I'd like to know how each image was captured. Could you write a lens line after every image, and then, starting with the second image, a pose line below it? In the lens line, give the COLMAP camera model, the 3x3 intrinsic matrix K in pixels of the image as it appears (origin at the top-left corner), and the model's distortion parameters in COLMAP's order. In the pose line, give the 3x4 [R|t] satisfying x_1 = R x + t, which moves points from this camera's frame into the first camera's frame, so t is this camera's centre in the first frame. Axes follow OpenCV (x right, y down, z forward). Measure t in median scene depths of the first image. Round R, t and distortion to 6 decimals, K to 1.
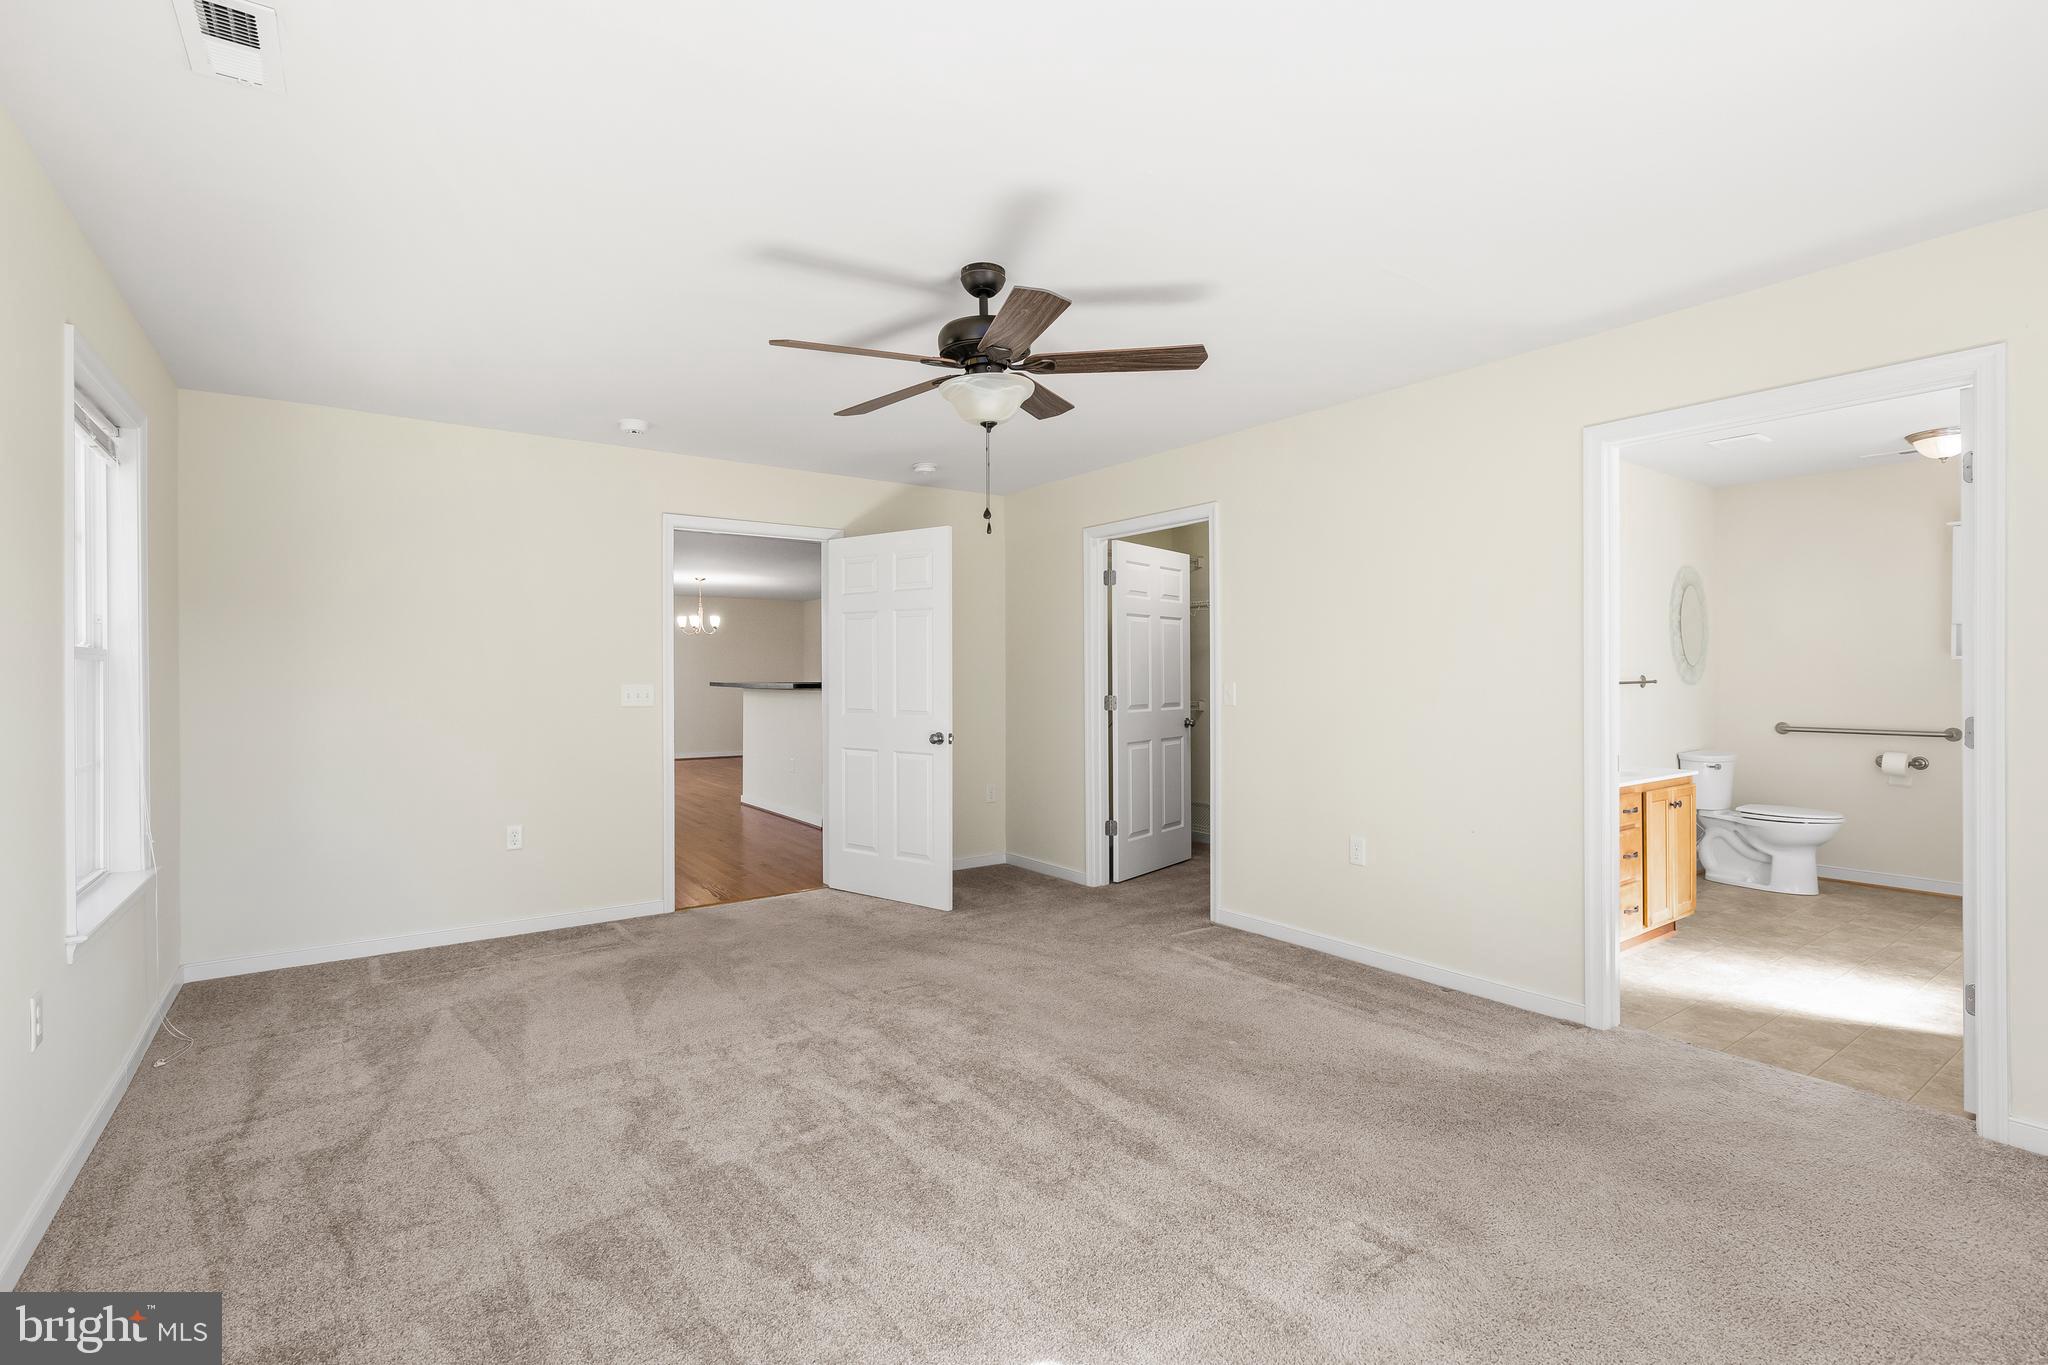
lens RADIAL K [[913.0, 0, 1022.8], [0, 913.0, 677.1], [0, 0, 1]] dist [-0.008402, 0.000786]
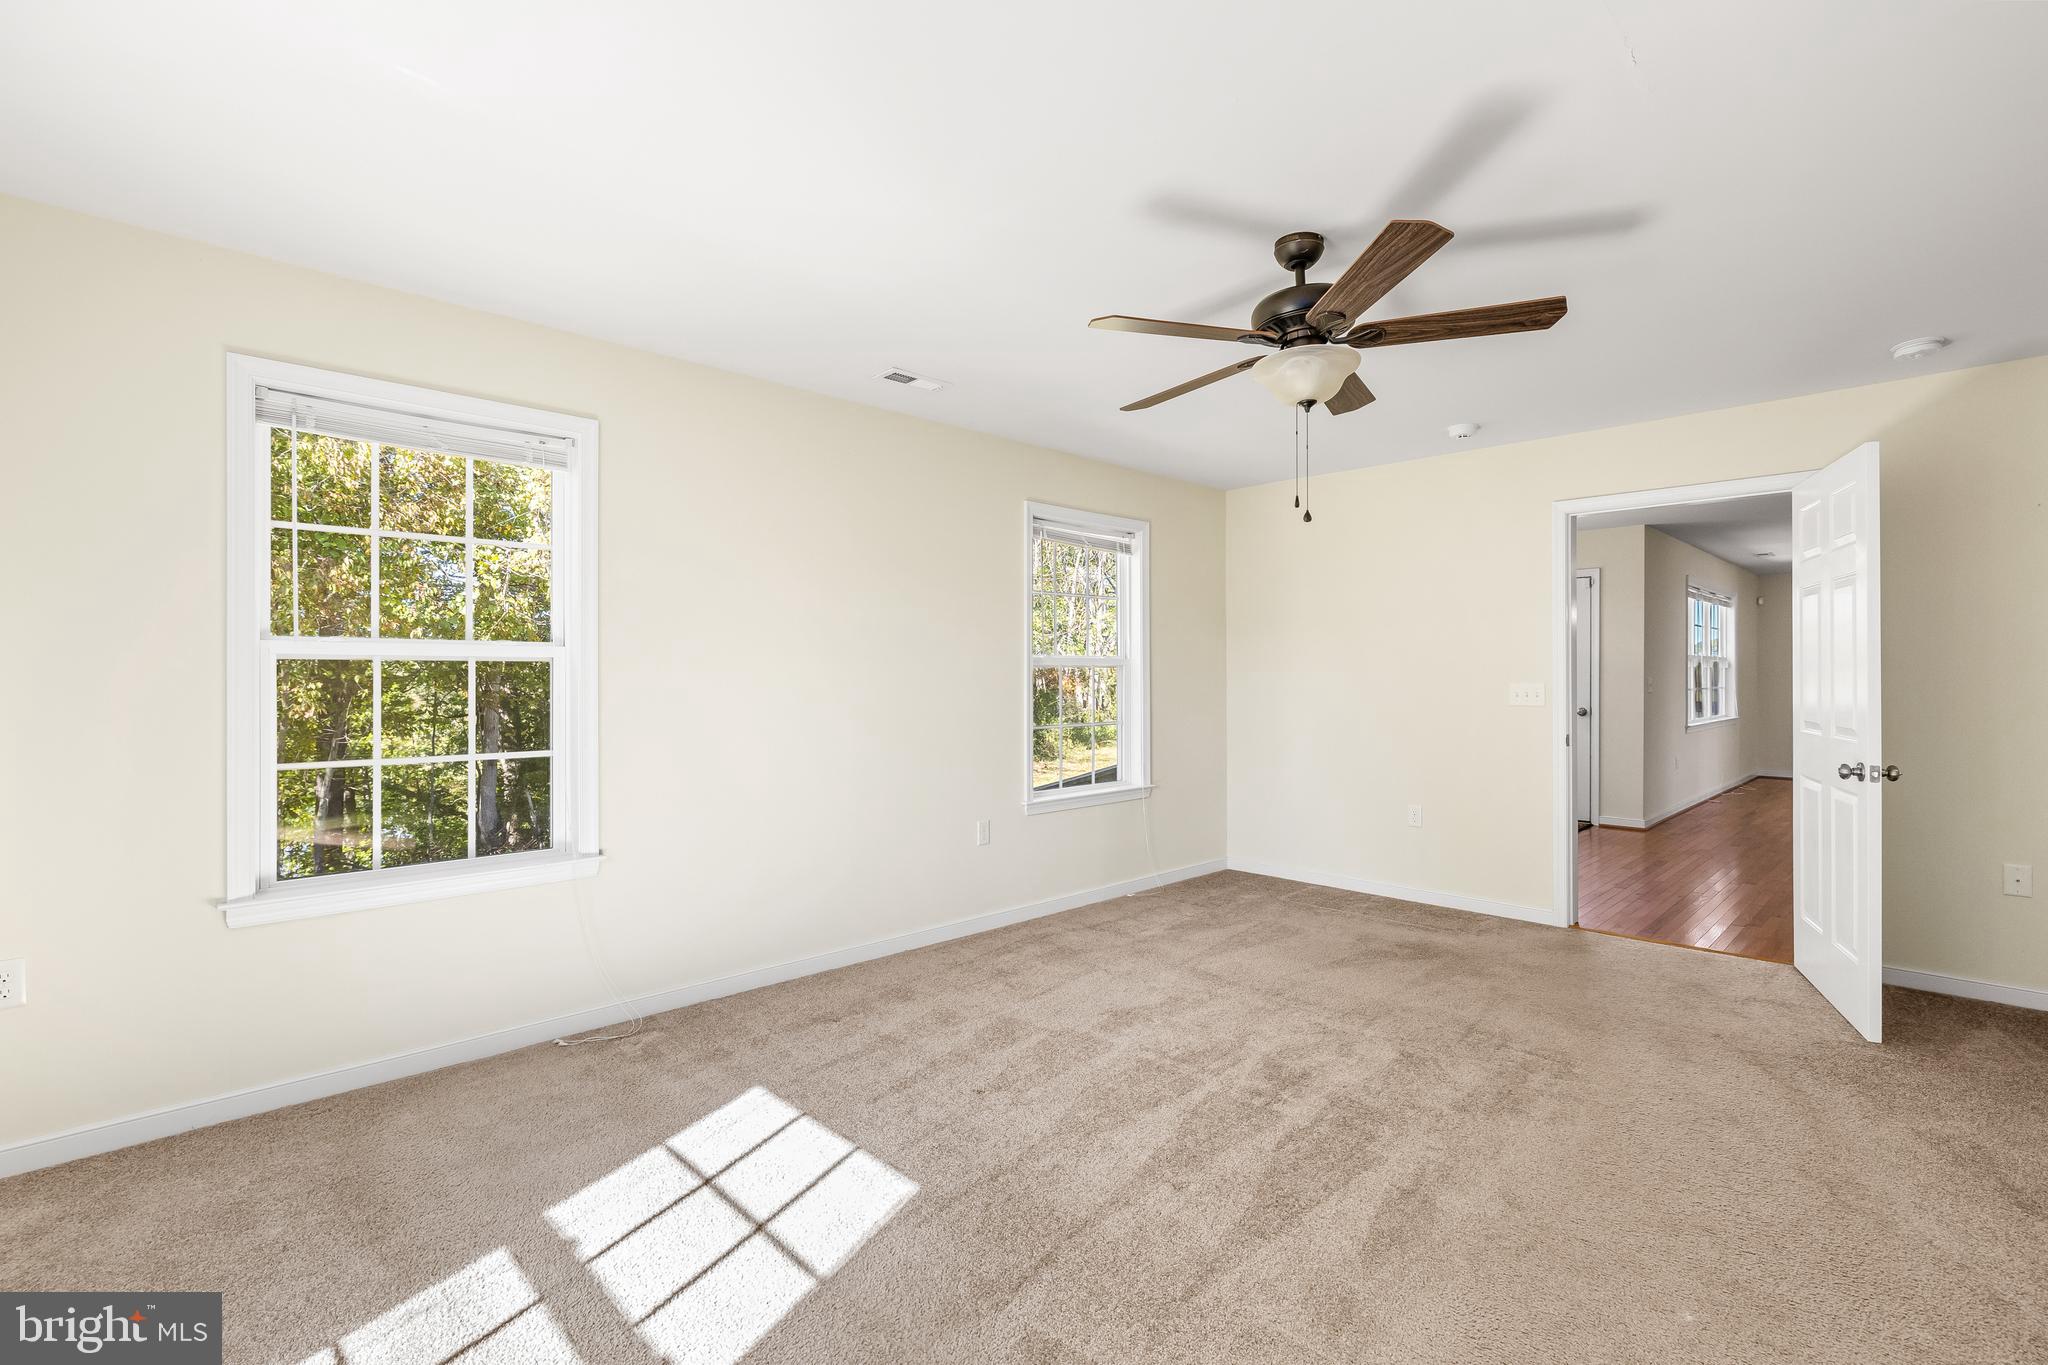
lens RADIAL K [[913.0, 0, 1026.8], [0, 913.0, 671.1], [0, 0, 1]] dist [-0.008402, 0.000786]
pose [[0.167790, 0.000648, -0.985823, 0.664372], [-0.004534, 0.999990, -0.000114, -0.002915], [0.985812, 0.004489, 0.167791, 0.453842]]
